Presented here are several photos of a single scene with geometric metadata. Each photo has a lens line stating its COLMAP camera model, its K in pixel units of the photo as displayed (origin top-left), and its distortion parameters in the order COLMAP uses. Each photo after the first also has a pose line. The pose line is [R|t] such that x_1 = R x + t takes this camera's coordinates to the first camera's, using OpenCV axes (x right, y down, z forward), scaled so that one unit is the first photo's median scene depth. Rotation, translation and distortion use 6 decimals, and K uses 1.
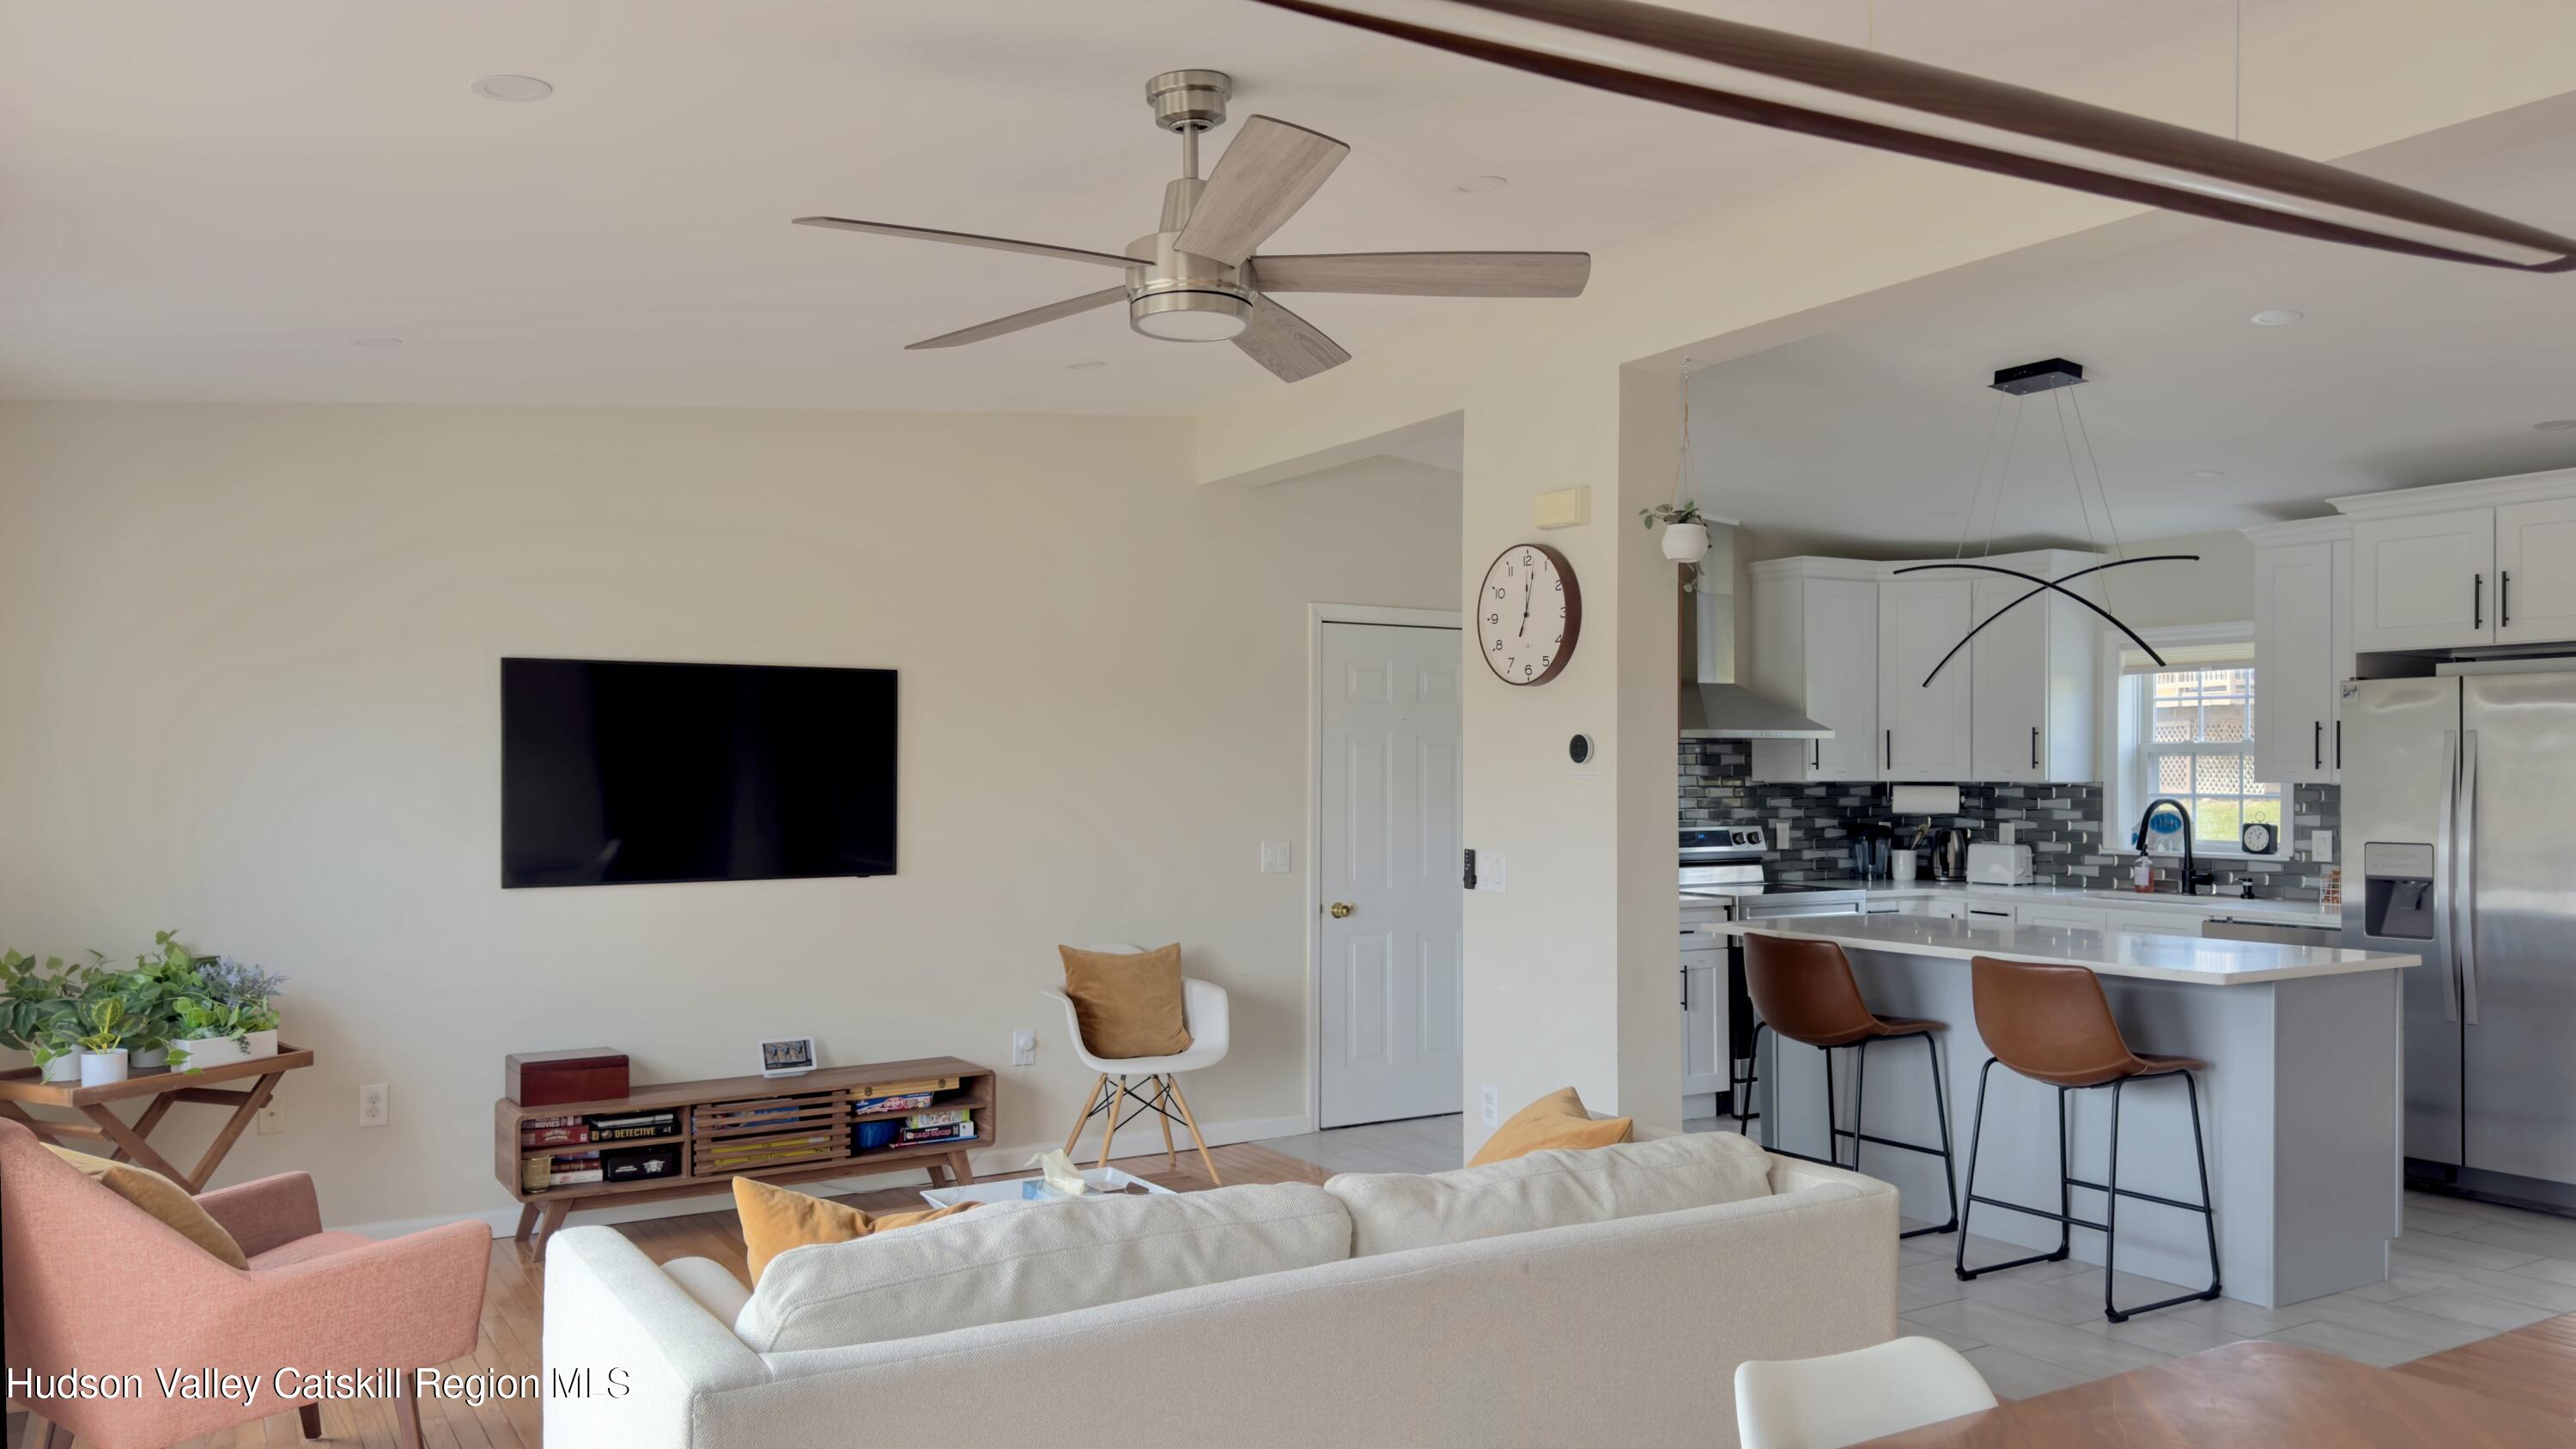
lens RADIAL K [[1864.7, 0, 1287.6], [0, 1864.7, 732.8], [0, 0, 1]] dist [0.093090, -0.001369]
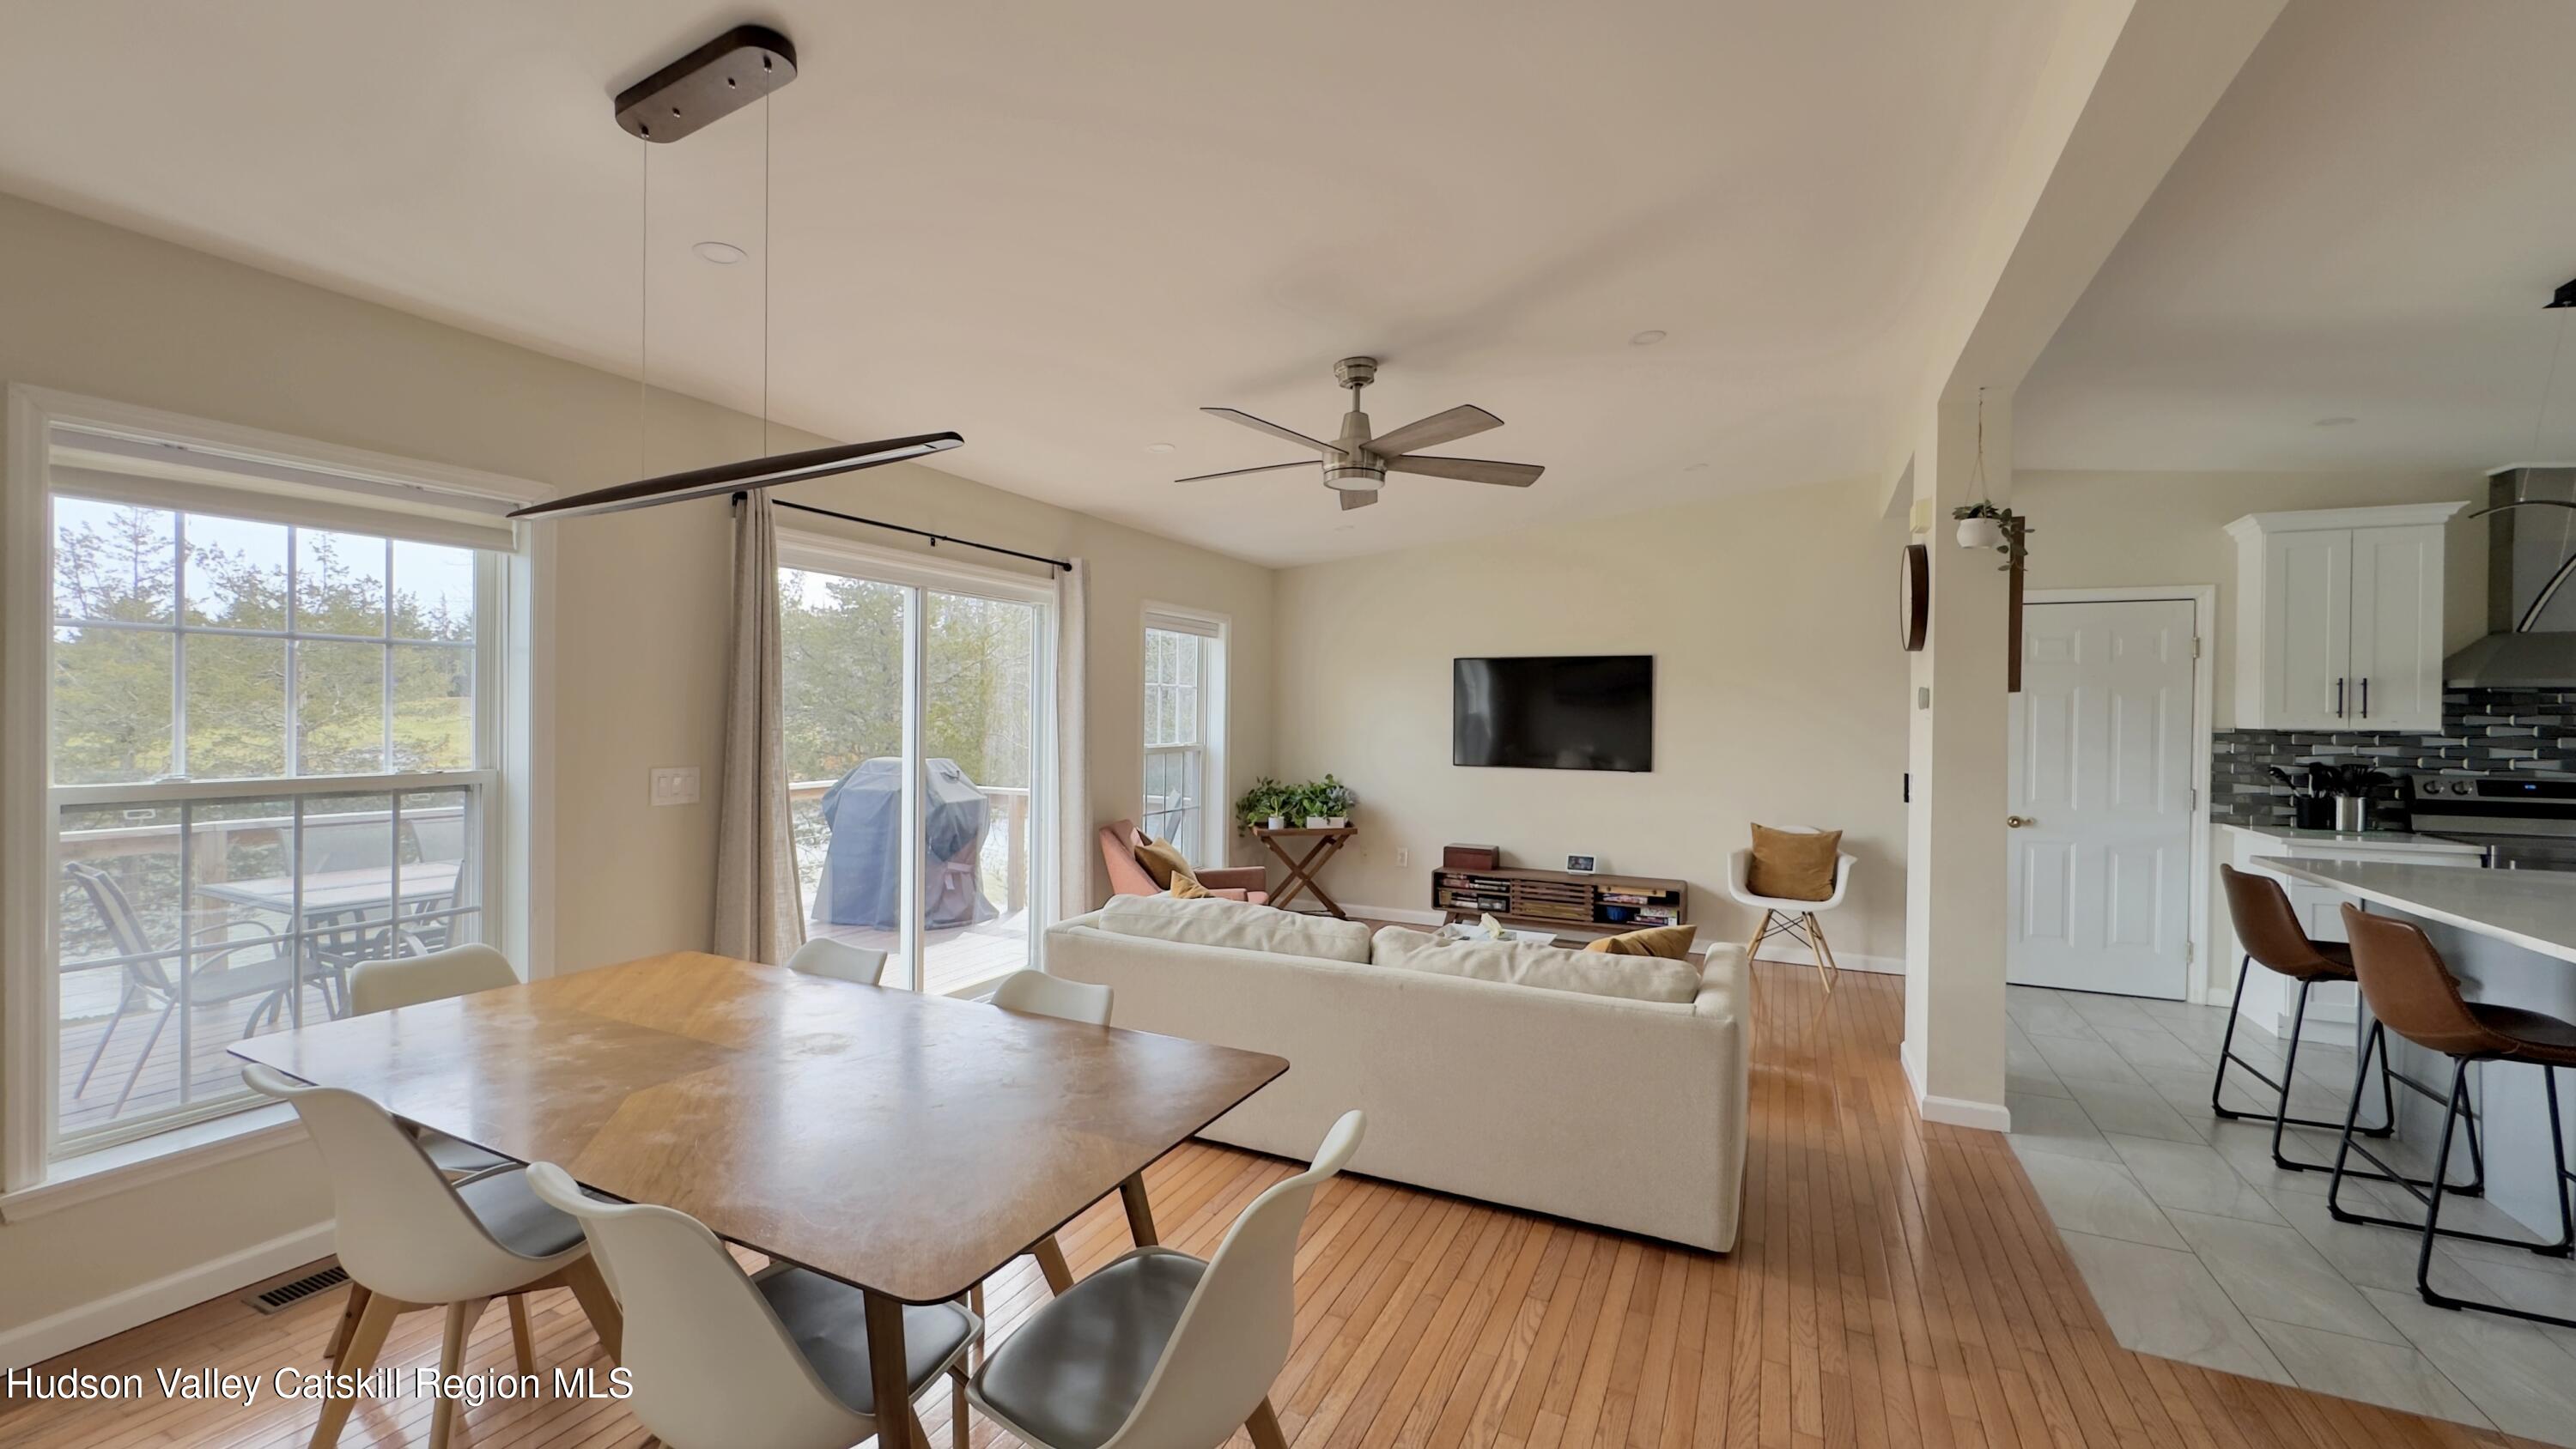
lens RADIAL K [[1033.1, 0, 1243.4], [0, 1033.1, 715.7], [0, 0, 1]] dist [-0.002367, -0.000045]
pose [[0.514548, 0.008075, -0.857424, 0.455142], [0.009566, 0.999839, 0.015157, 0.004085], [0.857408, -0.016001, 0.514388, 0.185563]]
